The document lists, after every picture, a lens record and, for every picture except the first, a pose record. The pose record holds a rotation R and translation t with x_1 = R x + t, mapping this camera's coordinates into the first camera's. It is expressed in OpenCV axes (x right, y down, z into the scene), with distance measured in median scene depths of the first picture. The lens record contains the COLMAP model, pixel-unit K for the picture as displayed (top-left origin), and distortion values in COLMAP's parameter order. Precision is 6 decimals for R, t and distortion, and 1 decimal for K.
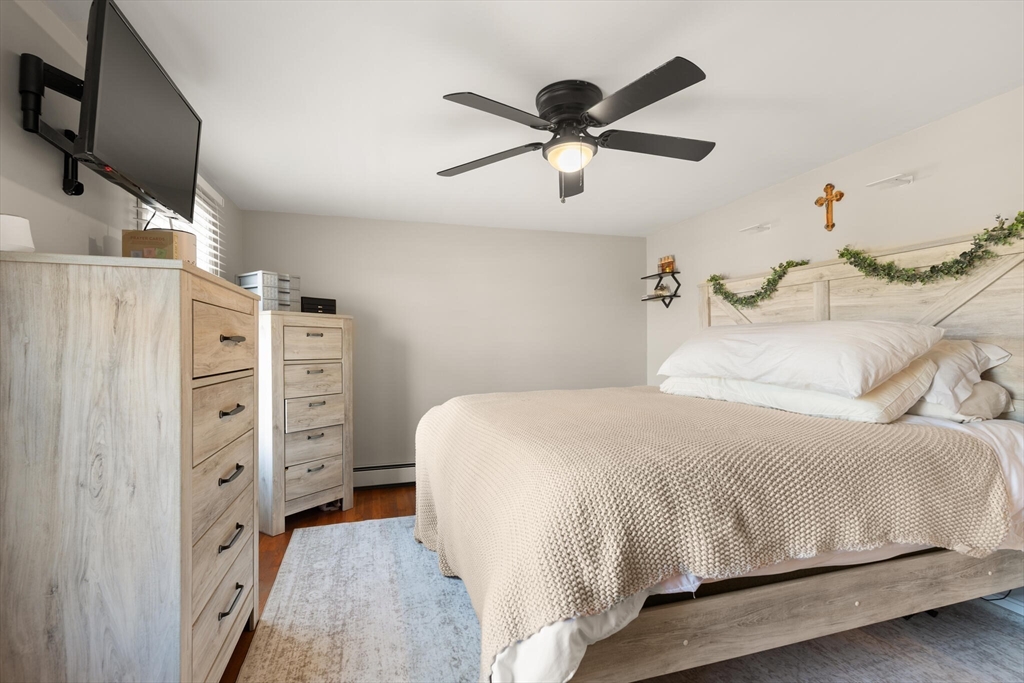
lens RADIAL K [[481.0, 0, 524.3], [0, 481.0, 346.1], [0, 0, 1]] dist [0.001283, 0.000097]
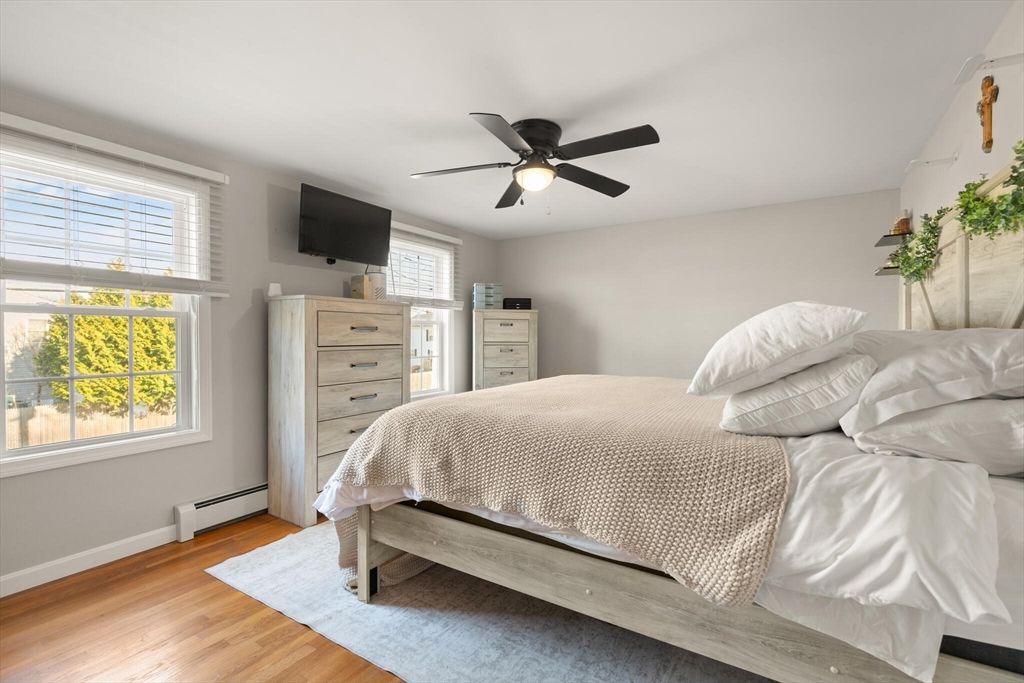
lens RADIAL K [[469.8, 0, 513.7], [0, 469.8, 341.9], [0, 0, 1]] dist [0.001319, -0.000238]
pose [[0.641377, 0.021035, -0.766937, 1.253682], [-0.007327, 0.999746, 0.021293, -0.004466], [0.767191, -0.008037, 0.641369, 0.242985]]
